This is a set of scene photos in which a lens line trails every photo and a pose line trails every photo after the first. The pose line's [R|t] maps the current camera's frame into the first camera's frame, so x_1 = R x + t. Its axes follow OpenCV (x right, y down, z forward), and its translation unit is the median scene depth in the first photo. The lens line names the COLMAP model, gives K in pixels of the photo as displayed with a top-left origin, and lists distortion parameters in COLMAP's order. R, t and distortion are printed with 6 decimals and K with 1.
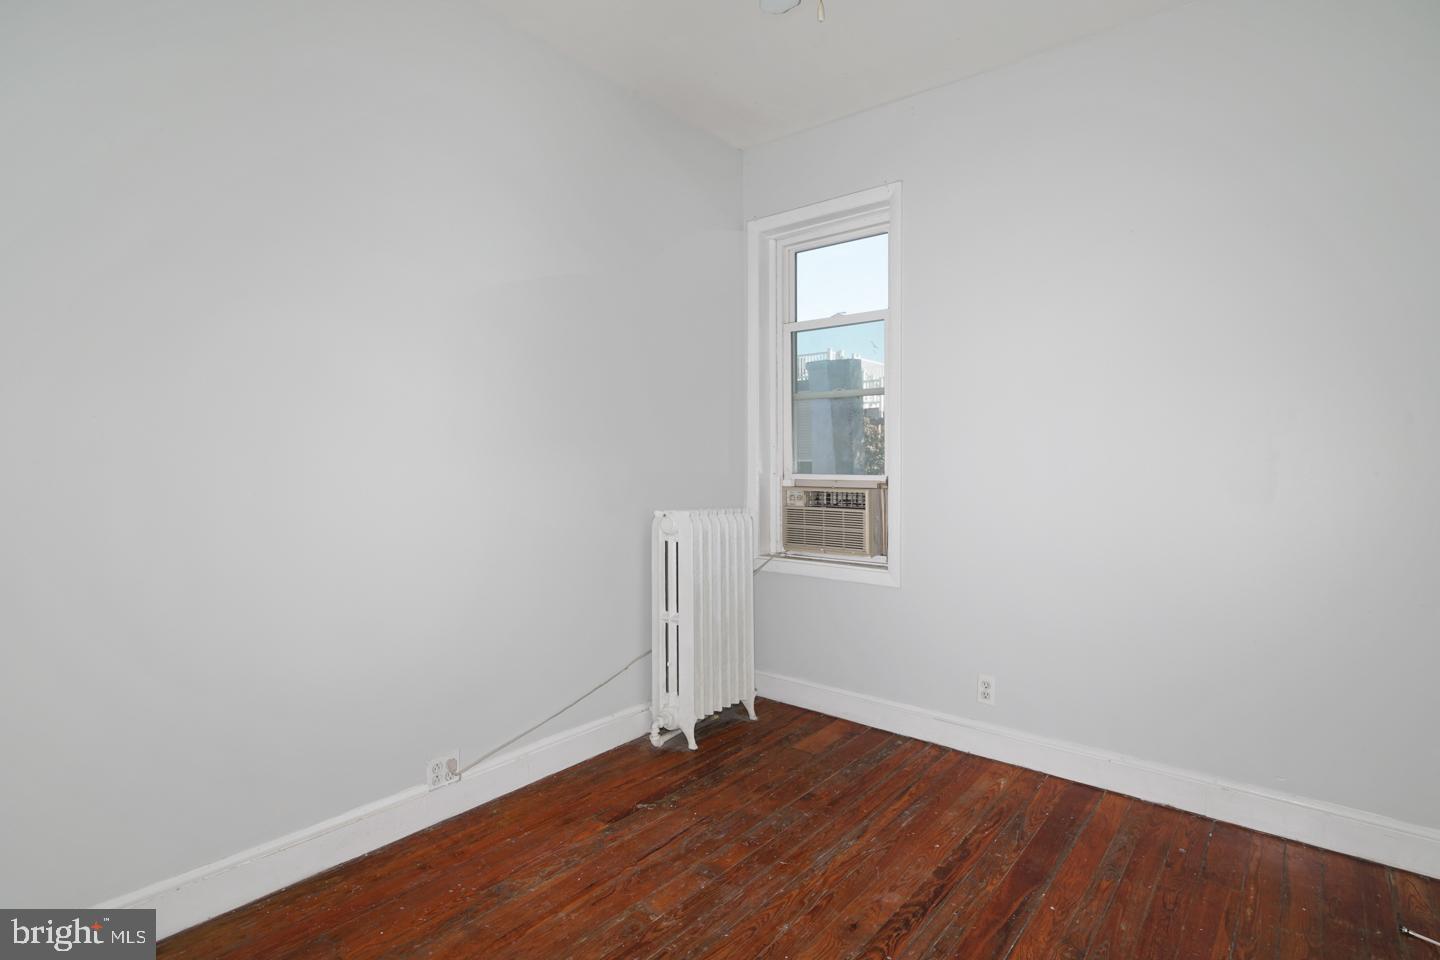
lens RADIAL K [[706.3, 0, 720.9], [0, 706.3, 475.6], [0, 0, 1]] dist [0.006631, -0.002928]
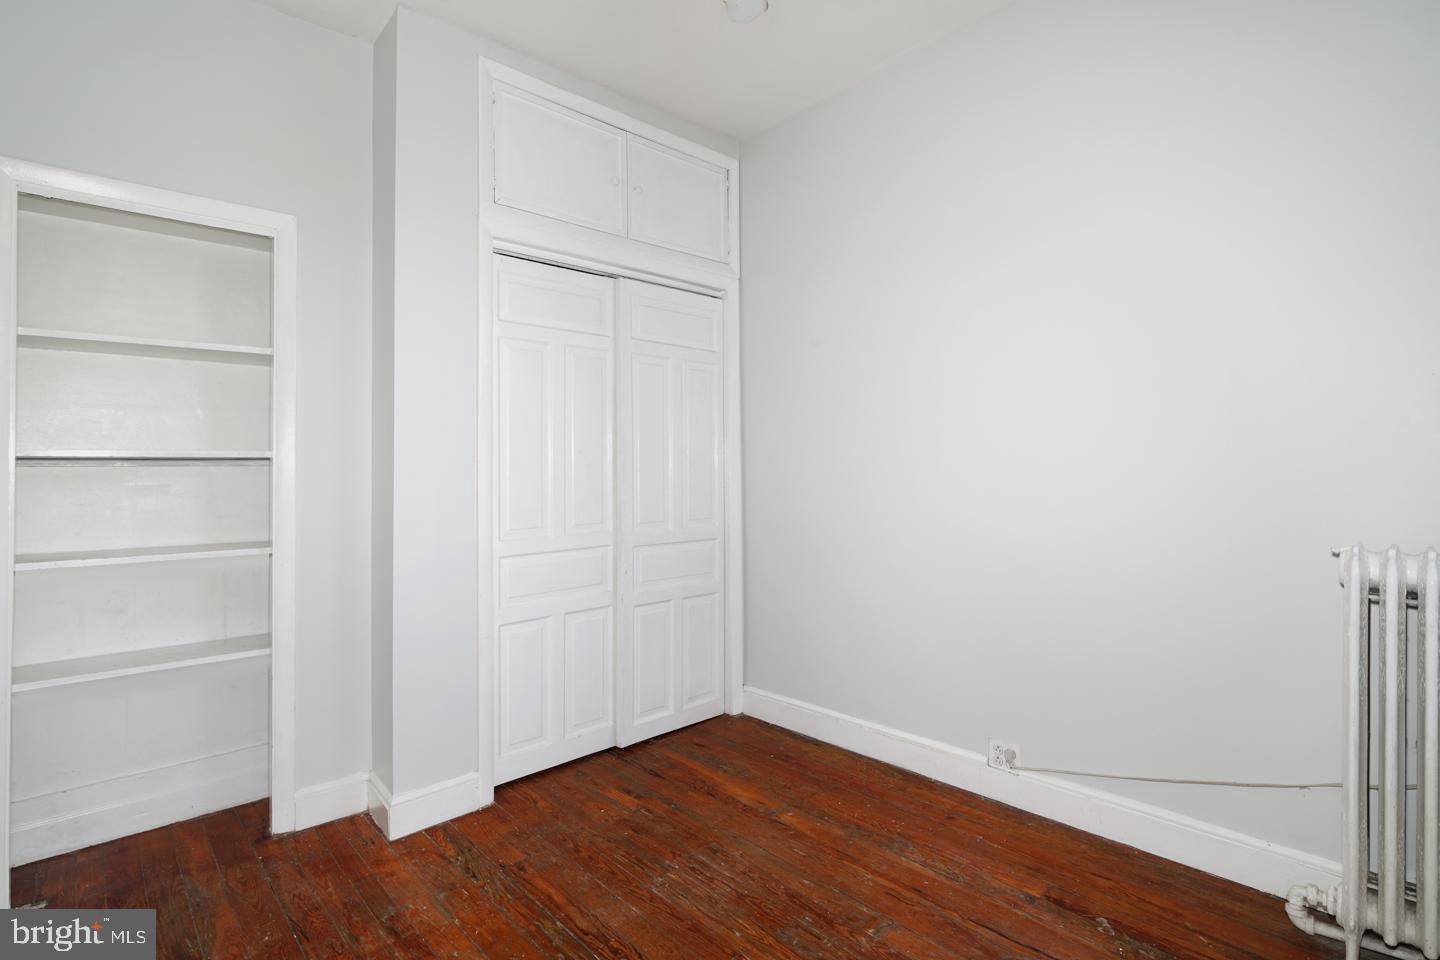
lens RADIAL K [[706.3, 0, 721.0], [0, 706.3, 473.5], [0, 0, 1]] dist [0.006631, -0.002928]
pose [[-0.129098, 0.013321, -0.991542, 0.759332], [-0.004568, 0.999891, 0.014028, -0.015182], [0.991621, 0.006340, -0.129023, 0.783330]]
